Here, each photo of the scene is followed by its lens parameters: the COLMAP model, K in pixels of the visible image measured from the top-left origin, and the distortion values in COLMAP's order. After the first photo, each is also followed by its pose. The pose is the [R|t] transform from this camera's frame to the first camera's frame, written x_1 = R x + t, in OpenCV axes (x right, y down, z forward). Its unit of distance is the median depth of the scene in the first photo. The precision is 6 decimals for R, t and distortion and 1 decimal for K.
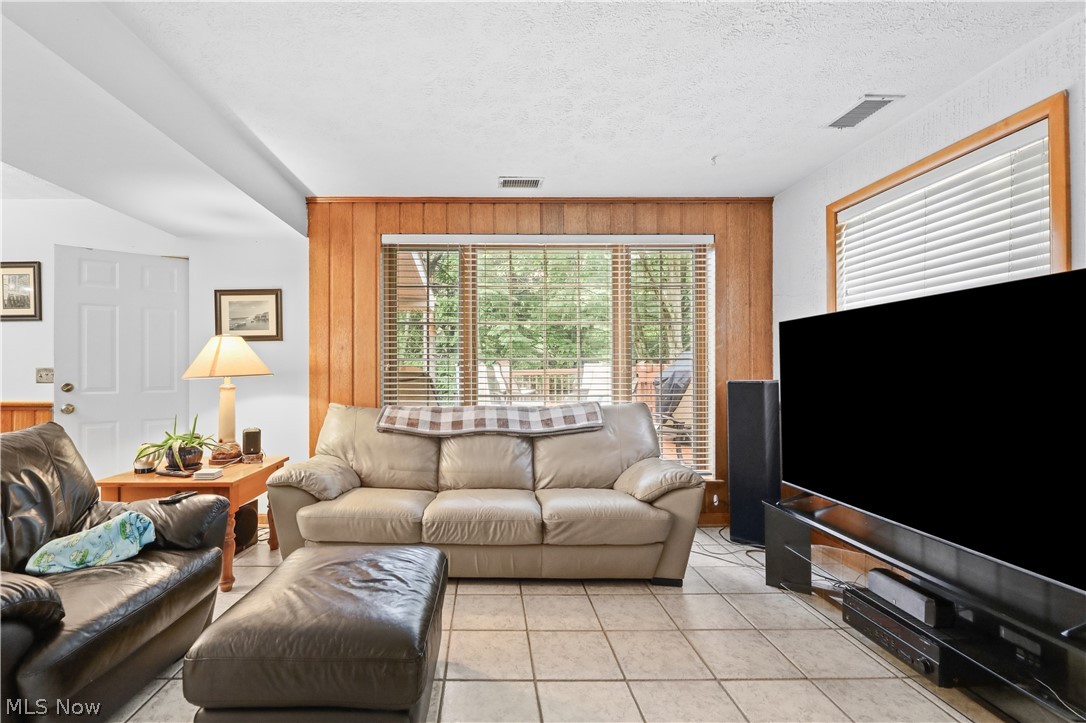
lens RADIAL K [[448.8, 0, 545.3], [0, 448.8, 360.2], [0, 0, 1]] dist [-0.002622, -0.003313]
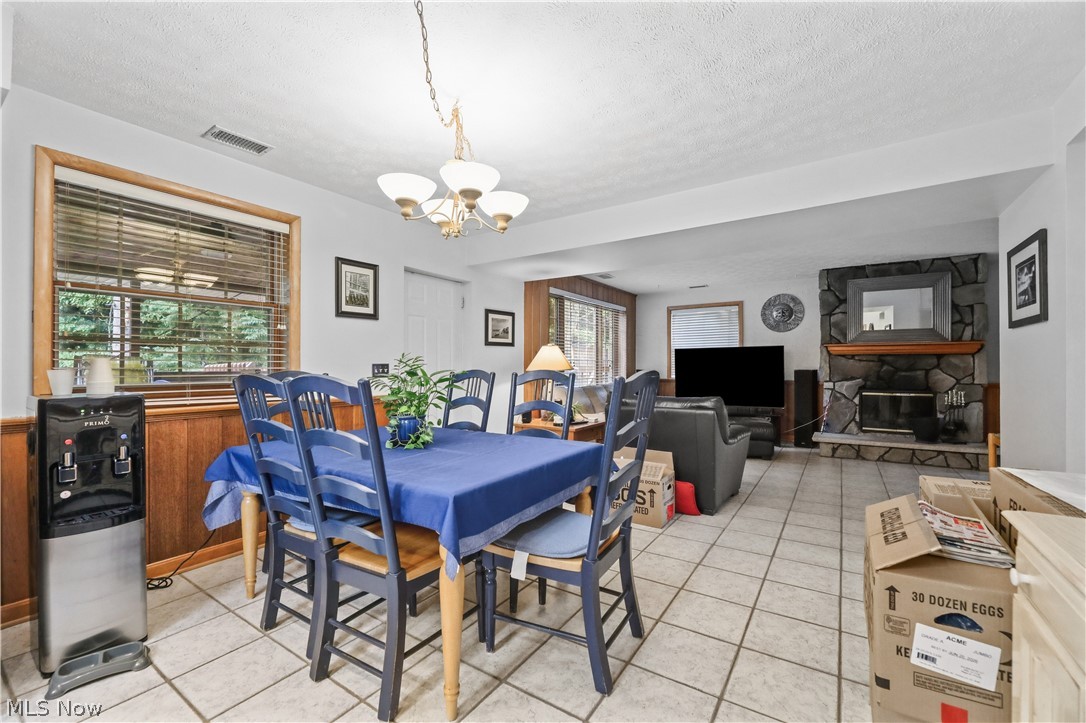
lens RADIAL K [[448.8, 0, 542.6], [0, 448.8, 367.6], [0, 0, 1]] dist [-0.002622, -0.003313]
pose [[0.563468, -0.003361, 0.826131, -1.802985], [-0.010251, 0.999886, 0.011060, 0.009704], [-0.826074, -0.014701, 0.563370, 0.058732]]
